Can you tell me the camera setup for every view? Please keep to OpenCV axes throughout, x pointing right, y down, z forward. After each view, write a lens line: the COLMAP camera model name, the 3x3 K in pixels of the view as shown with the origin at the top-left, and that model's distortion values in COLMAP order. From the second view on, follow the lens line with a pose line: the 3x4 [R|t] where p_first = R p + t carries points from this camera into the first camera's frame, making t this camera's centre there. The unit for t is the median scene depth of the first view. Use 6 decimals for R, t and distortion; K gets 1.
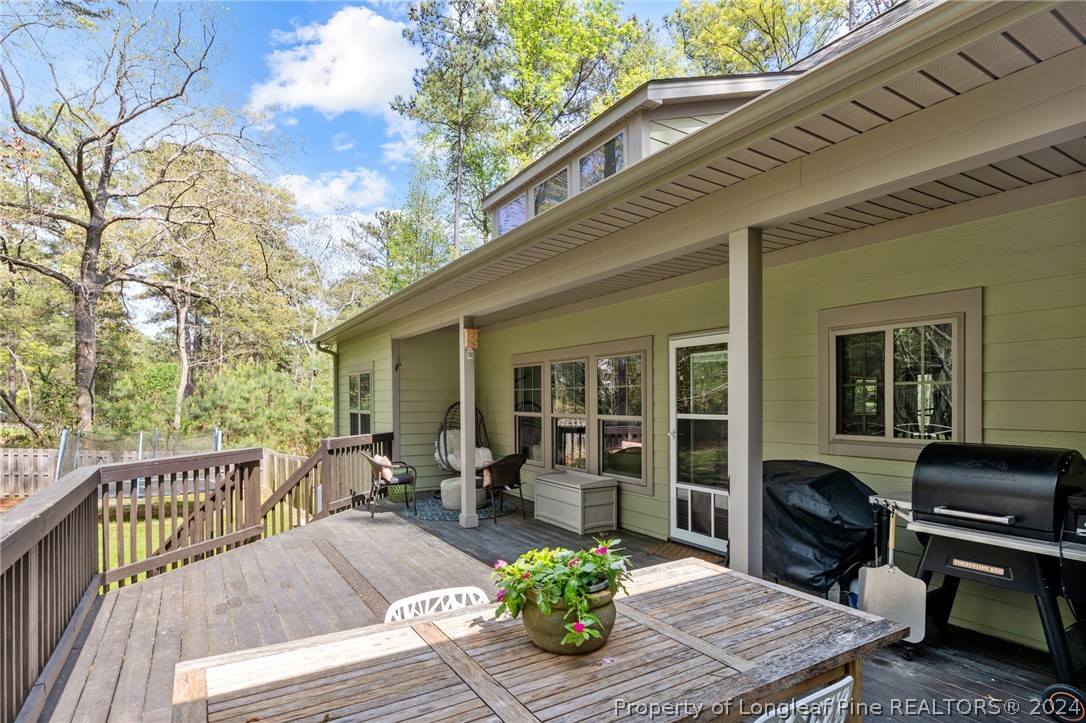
lens RADIAL K [[551.7, 0, 538.8], [0, 551.7, 405.5], [0, 0, 1]] dist [0.000599, -0.000054]
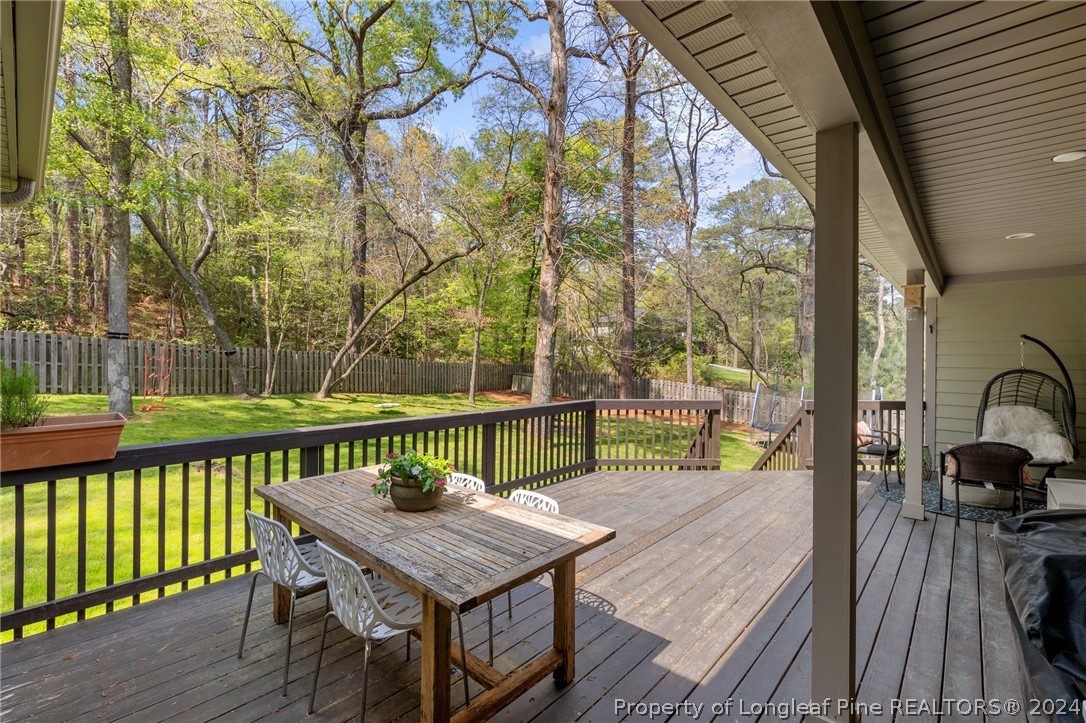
lens RADIAL K [[477.4, 0, 540.0], [0, 477.4, 365.1], [0, 0, 1]] dist [0.000909, -0.000424]
pose [[0.274771, 0.012965, -0.961422, 1.318486], [-0.013522, 0.999862, 0.009618, -0.039094], [0.961414, 0.010358, 0.274909, 0.768580]]
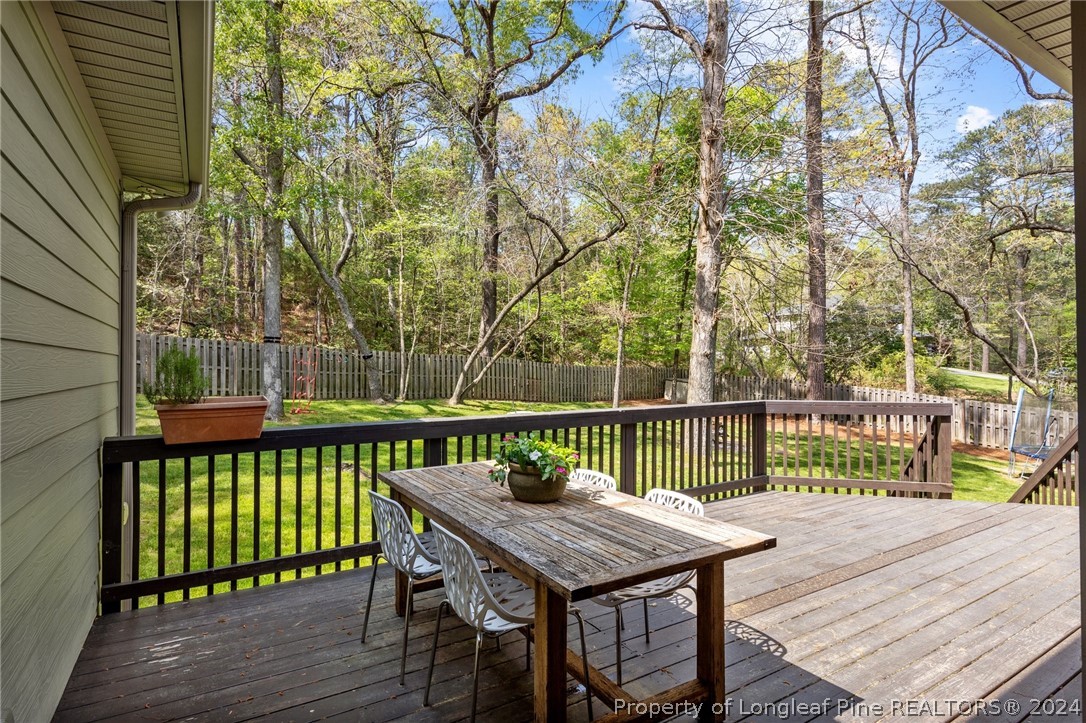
lens RADIAL K [[559.4, 0, 533.9], [0, 559.4, 362.3], [0, 0, 1]] dist [-0.000151, -0.000866]
pose [[-0.011840, -0.005171, -0.999917, 1.334578], [-0.002648, 0.999983, -0.005140, 0.036320], [0.999926, 0.002587, -0.011854, 0.812991]]
